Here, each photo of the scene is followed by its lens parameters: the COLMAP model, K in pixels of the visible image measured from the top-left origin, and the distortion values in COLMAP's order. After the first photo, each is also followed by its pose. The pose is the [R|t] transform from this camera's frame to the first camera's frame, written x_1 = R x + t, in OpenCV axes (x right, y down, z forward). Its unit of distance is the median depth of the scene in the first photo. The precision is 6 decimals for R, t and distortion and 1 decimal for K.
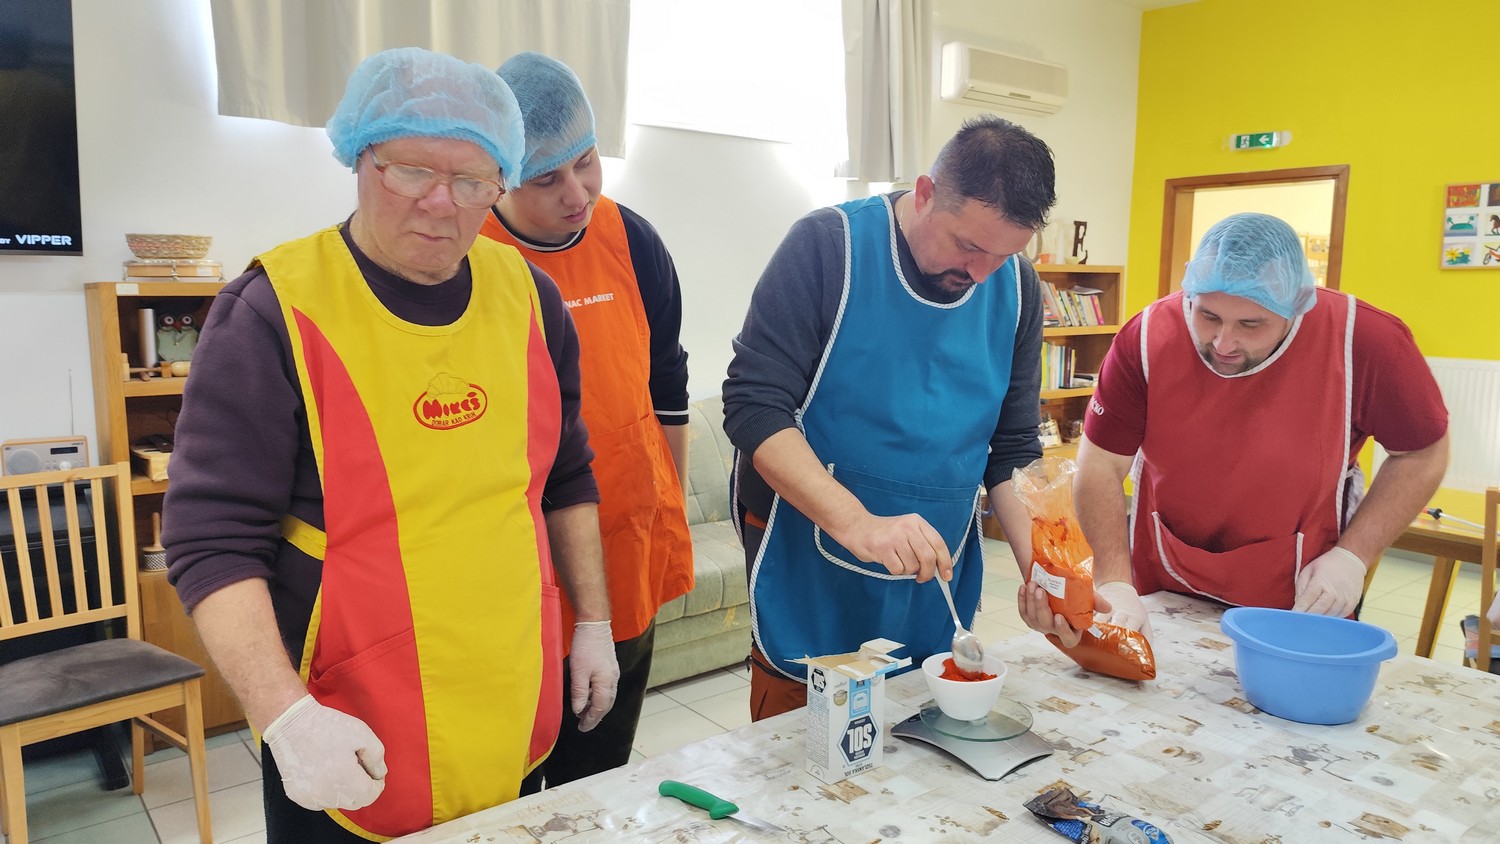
lens RADIAL K [[1031.2, 0, 756.8], [0, 1031.2, 430.6], [0, 0, 1]] dist [0.020228, -0.036436]
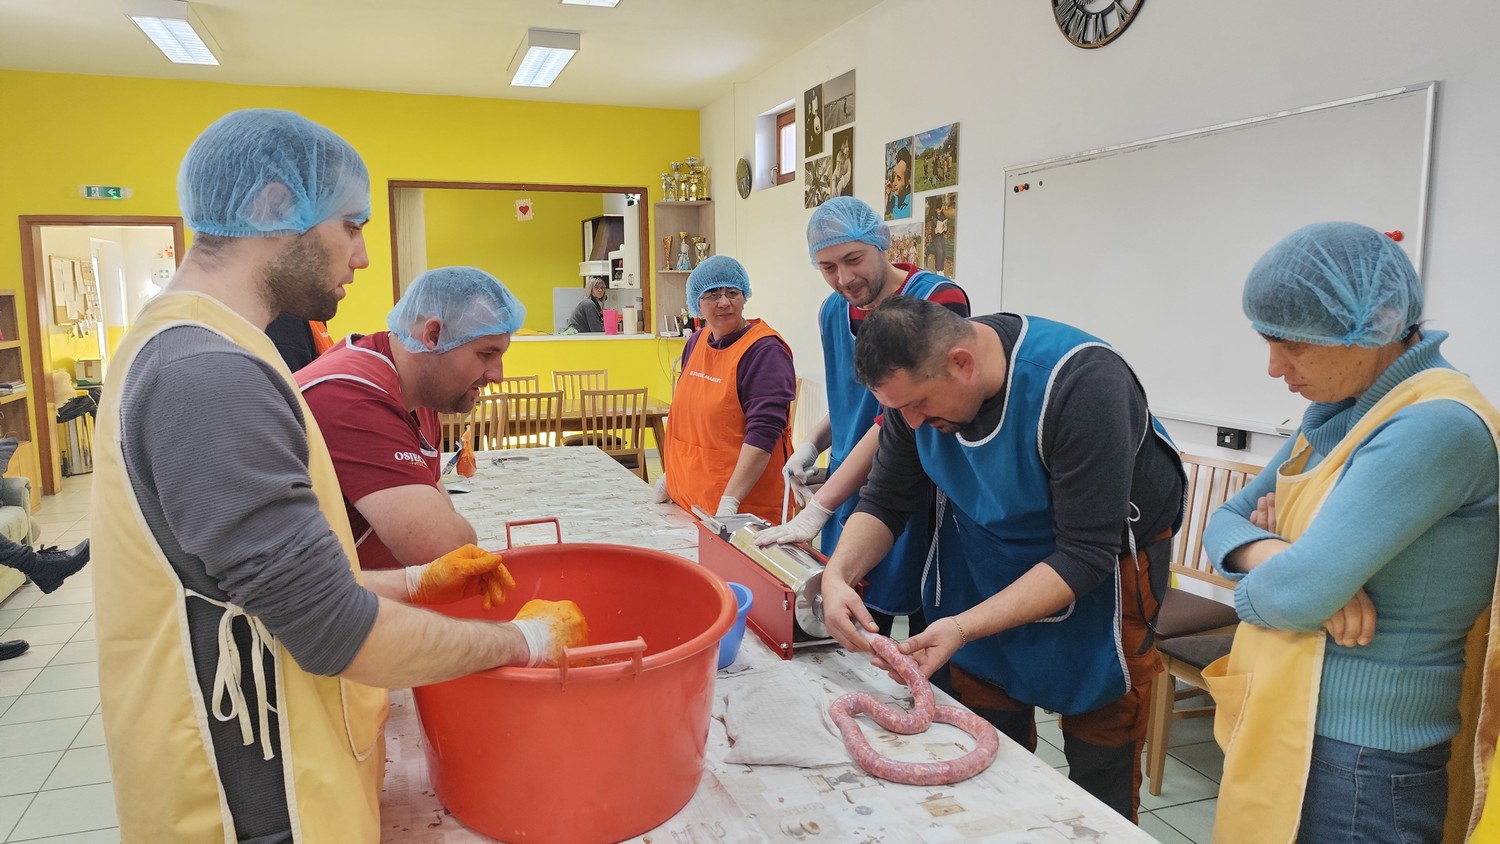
lens RADIAL K [[1015.1, 0, 746.9], [0, 1015.1, 420.6], [0, 0, 1]] dist [0.027055, -0.039242]
pose [[0.315615, -0.130807, 0.939828, -0.564419], [0.144128, 0.985569, 0.088772, 0.004334], [-0.937878, 0.107438, 0.329913, -0.162900]]
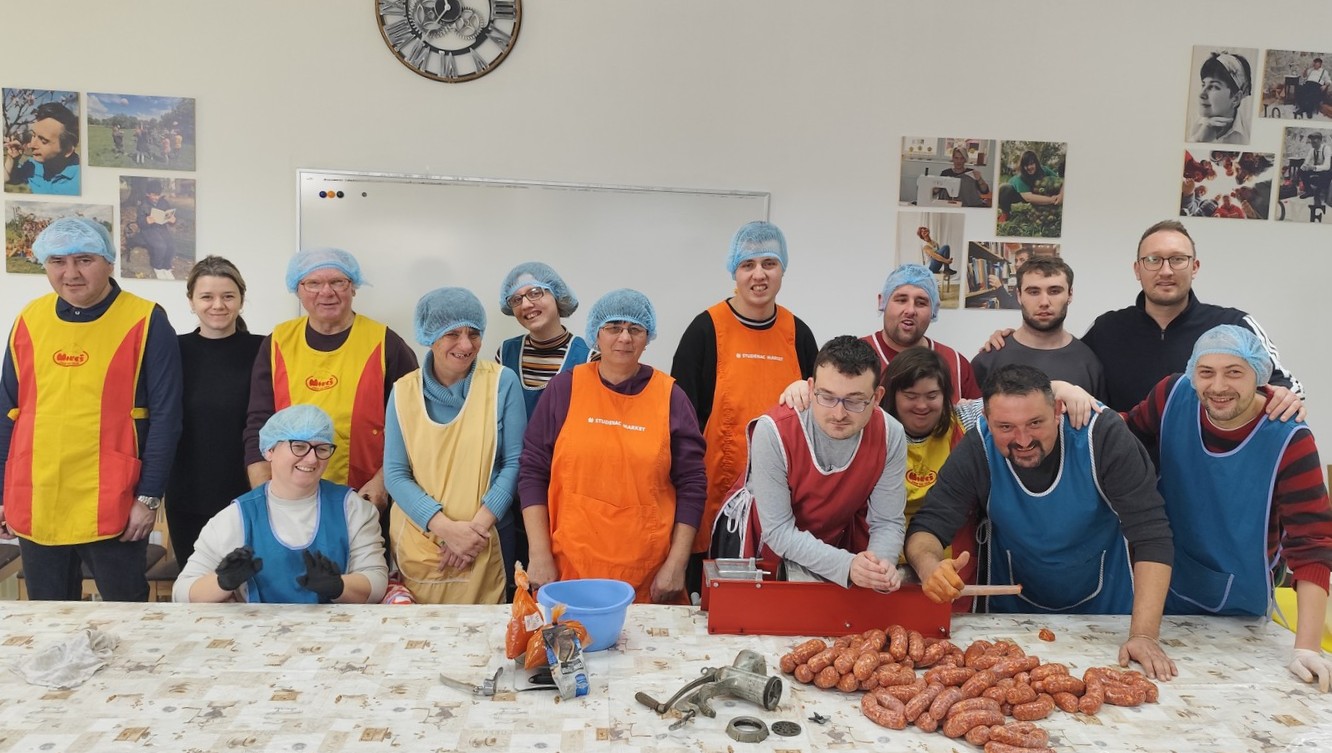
lens RADIAL K [[943.4, 0, 666.0], [0, 943.4, 376.5], [0, 0, 1]] dist [0.021074, -0.027482]
pose [[-0.835292, -0.094449, 0.541634, -0.307757], [0.030100, 0.975801, 0.216577, -0.096496], [-0.548983, 0.197208, -0.812236, 0.403990]]
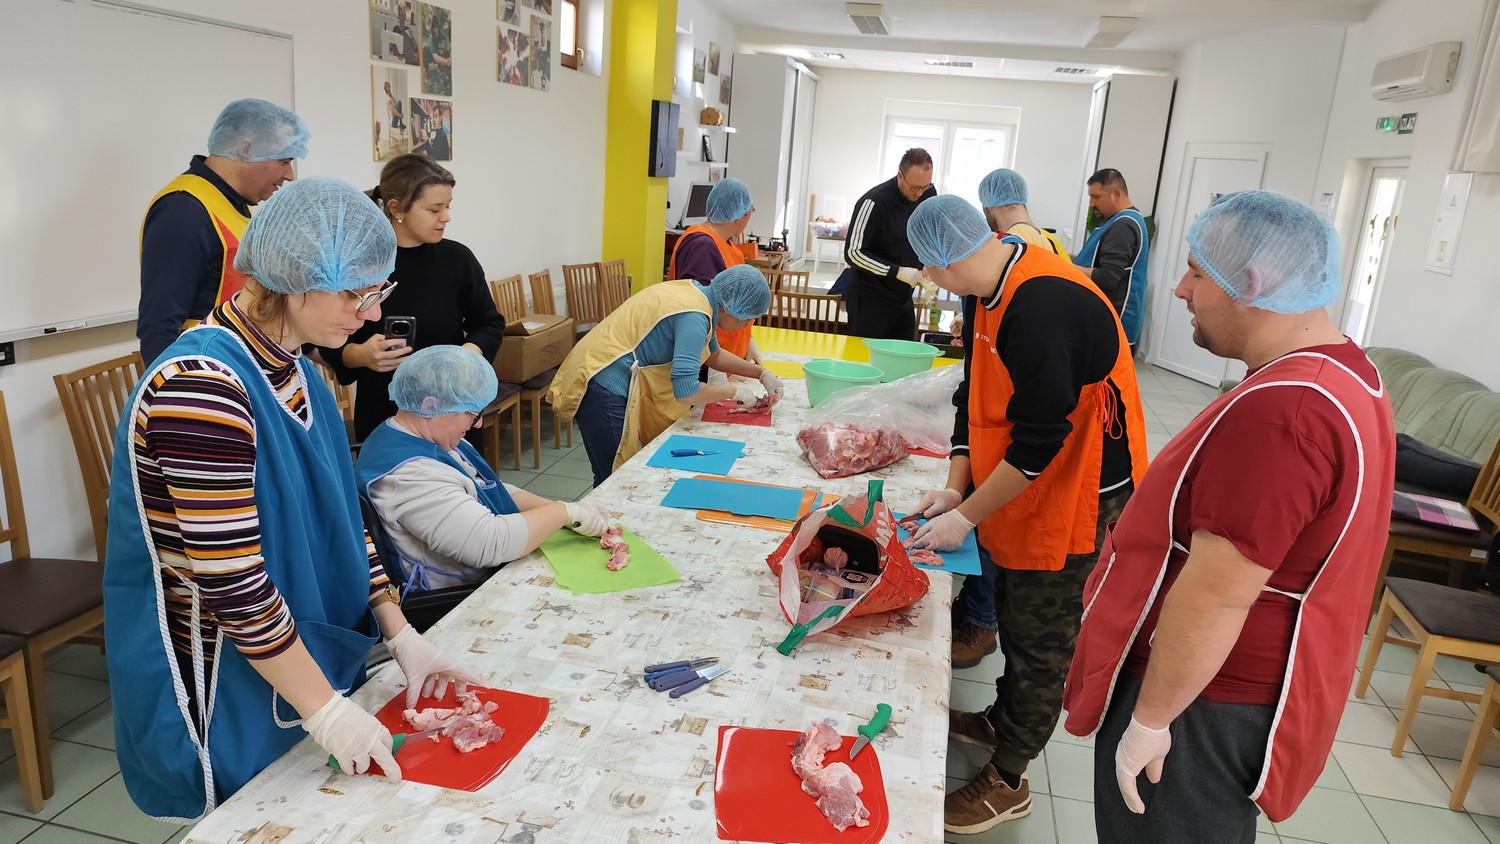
lens RADIAL K [[1015.1, 0, 746.9], [0, 1015.1, 420.6], [0, 0, 1]] dist [0.027055, -0.039242]
pose [[-0.757379, 0.099428, -0.645361, 0.356291], [-0.171925, 0.923102, 0.343984, -0.130055], [0.629936, 0.371480, -0.682044, 0.542002]]
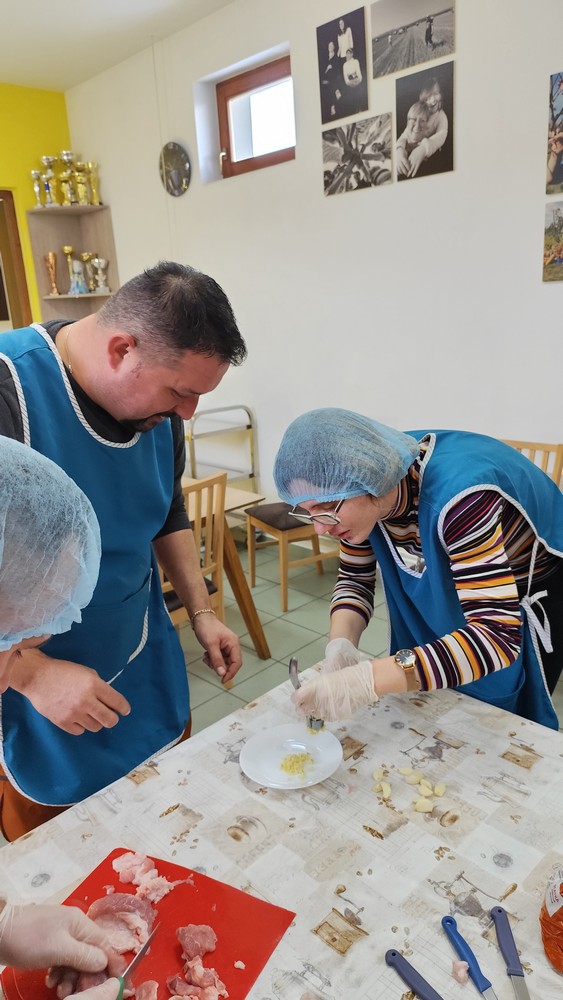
lens RADIAL K [[687.5, 0, 281.5], [0, 687.5, 500.0], [0, 0, 1]] dist [0.020228, -0.036436]
pose [[-0.120998, -0.272829, 0.954423, 0.021433], [0.196833, 0.935801, 0.292460, -0.066991], [-0.972942, 0.223249, -0.059528, 0.329843]]
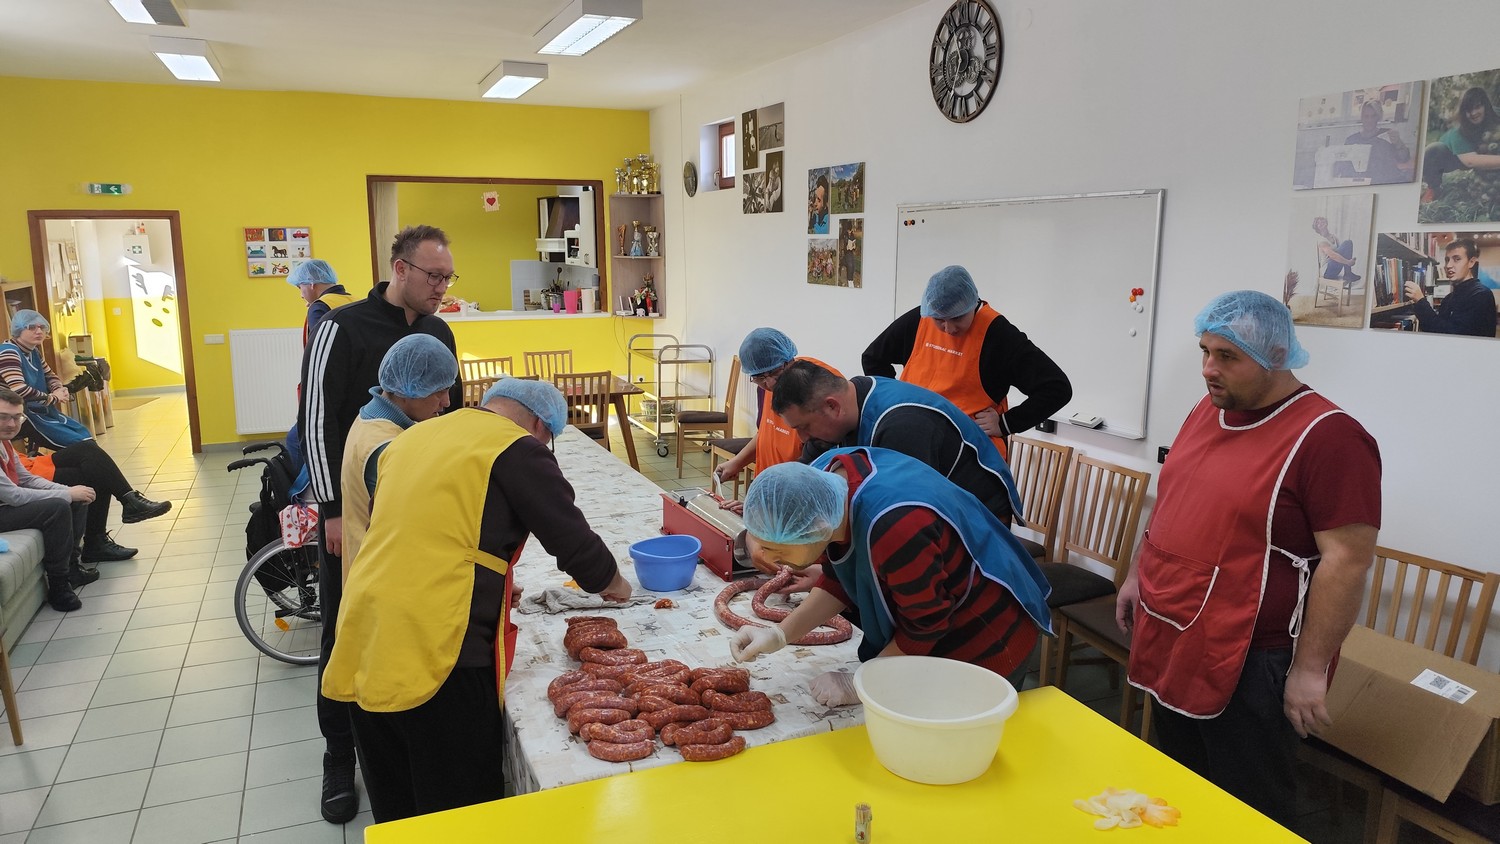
lens RADIAL K [[1011.7, 0, 778.6], [0, 1011.7, 426.7], [0, 0, 1]] dist [0.030889, -0.049645]
pose [[0.234942, -0.185889, 0.954069, -0.782264], [0.139190, 0.977861, 0.156249, -0.056724], [-0.961992, 0.096087, 0.255614, -0.242775]]
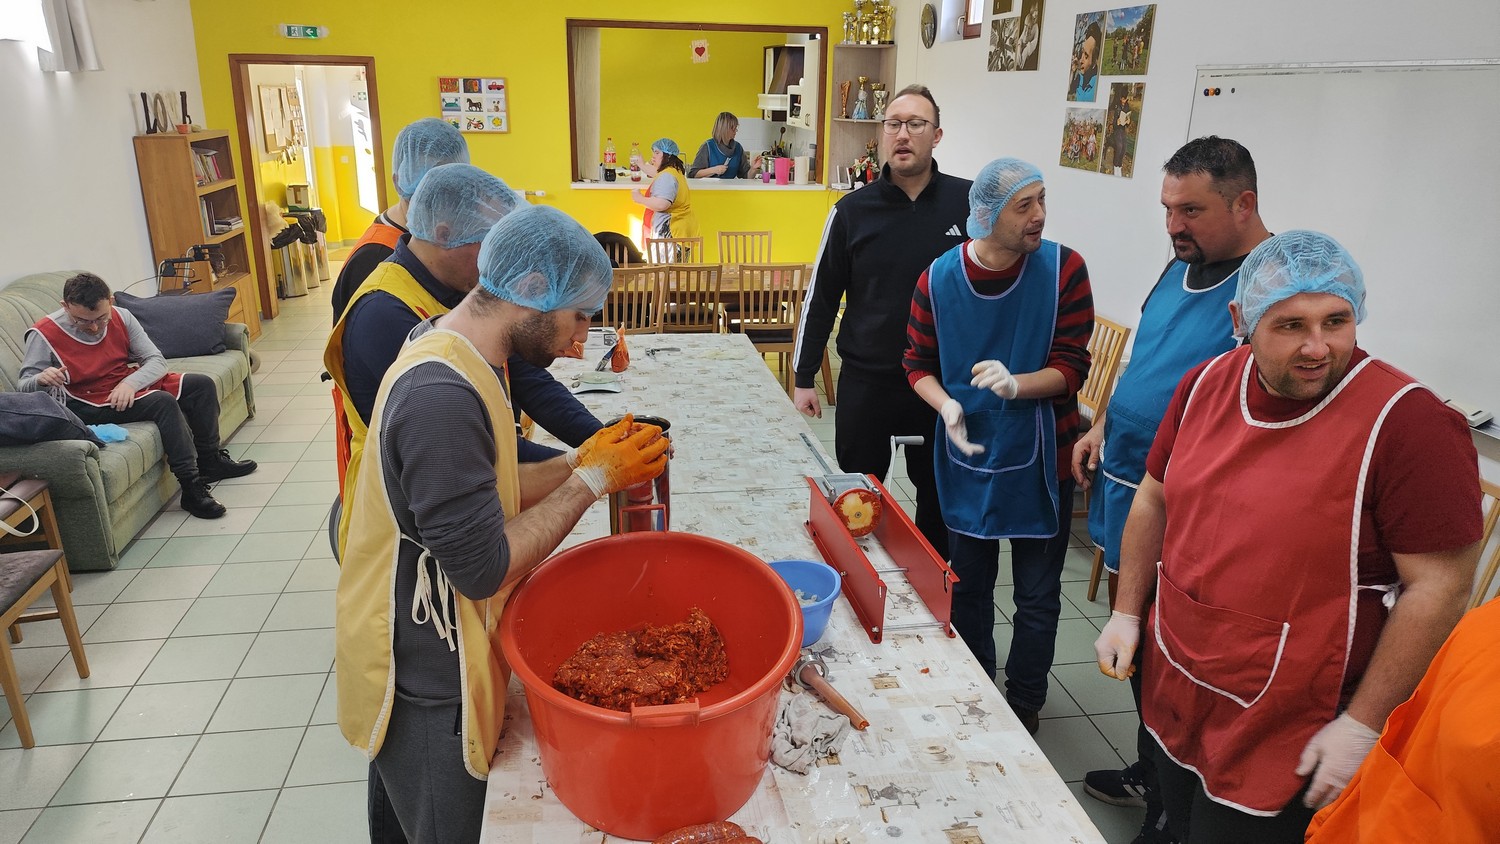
lens RADIAL K [[1029.1, 0, 764.2], [0, 1029.1, 433.7], [0, 0, 1]] dist [-0.000007, -0.005040]
pose [[0.469388, -0.279238, 0.837676, -0.565246], [0.106406, 0.959653, 0.260275, -0.071882], [-0.876557, -0.033036, 0.480163, -0.206682]]
